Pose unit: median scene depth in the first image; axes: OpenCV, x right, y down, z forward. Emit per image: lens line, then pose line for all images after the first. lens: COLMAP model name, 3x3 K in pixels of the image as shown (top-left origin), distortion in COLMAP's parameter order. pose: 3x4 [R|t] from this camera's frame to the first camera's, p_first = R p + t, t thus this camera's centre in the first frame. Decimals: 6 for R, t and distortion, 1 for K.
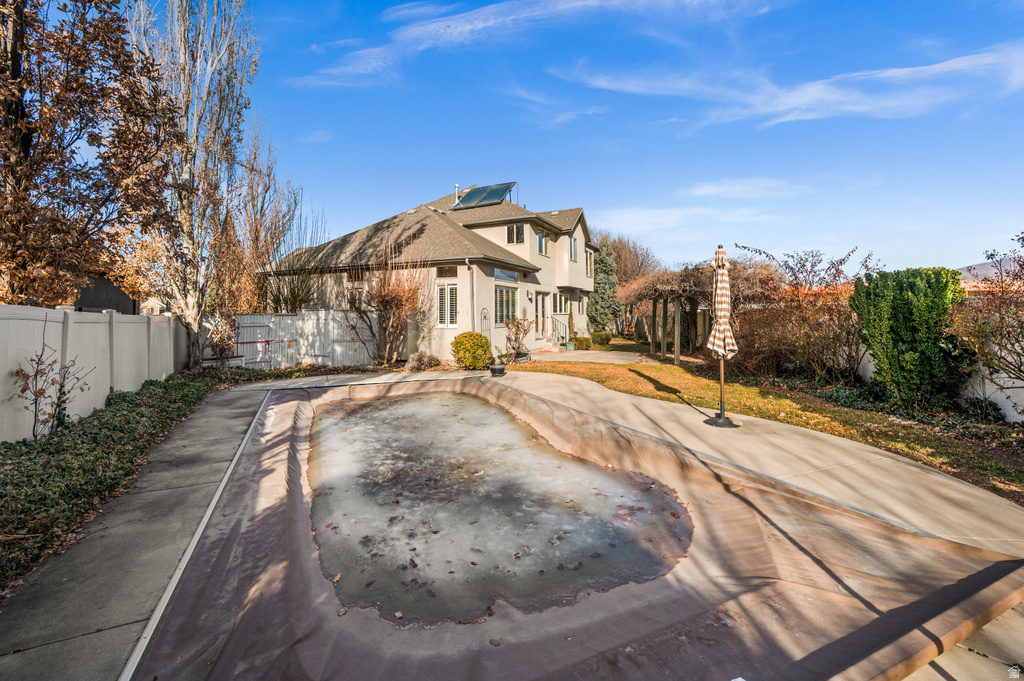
lens RADIAL K [[428.9, 0, 520.9], [0, 428.9, 331.7], [0, 0, 1]] dist [-0.000210, -0.000026]
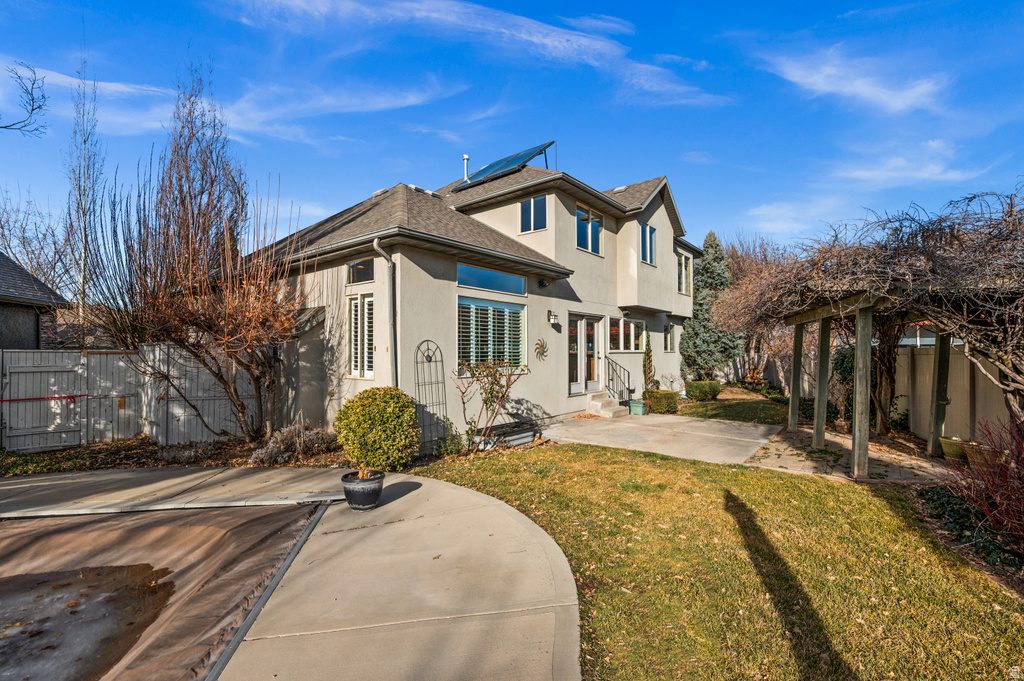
lens RADIAL K [[453.1, 0, 523.9], [0, 453.1, 369.3], [0, 0, 1]] dist [0.000337, 0.000044]
pose [[0.972194, 0.010945, -0.233923, 0.111218], [-0.011712, 0.999930, -0.001892, -0.015205], [0.233885, 0.004579, 0.972253, 0.369204]]
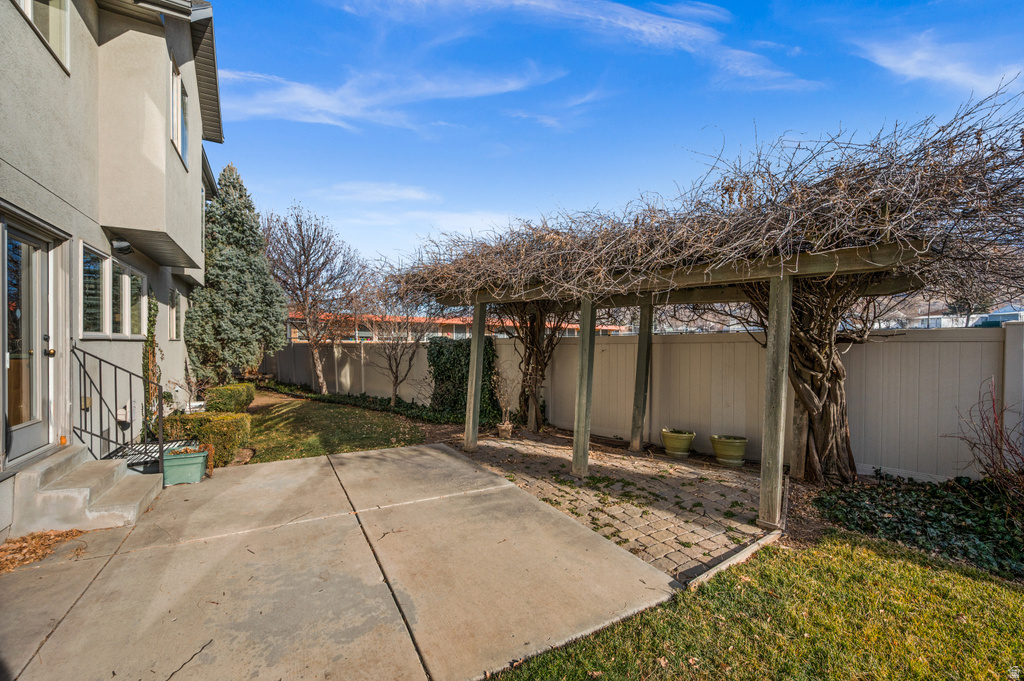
lens RADIAL K [[404.8, 0, 512.0], [0, 404.8, 340.5], [0, 0, 1]] dist [0.000129, 0.000045]
pose [[0.581213, 0.011891, 0.813665, 0.034089], [0.027790, 0.999020, -0.034450, -0.026616], [-0.813277, 0.042634, 0.580313, 0.713824]]
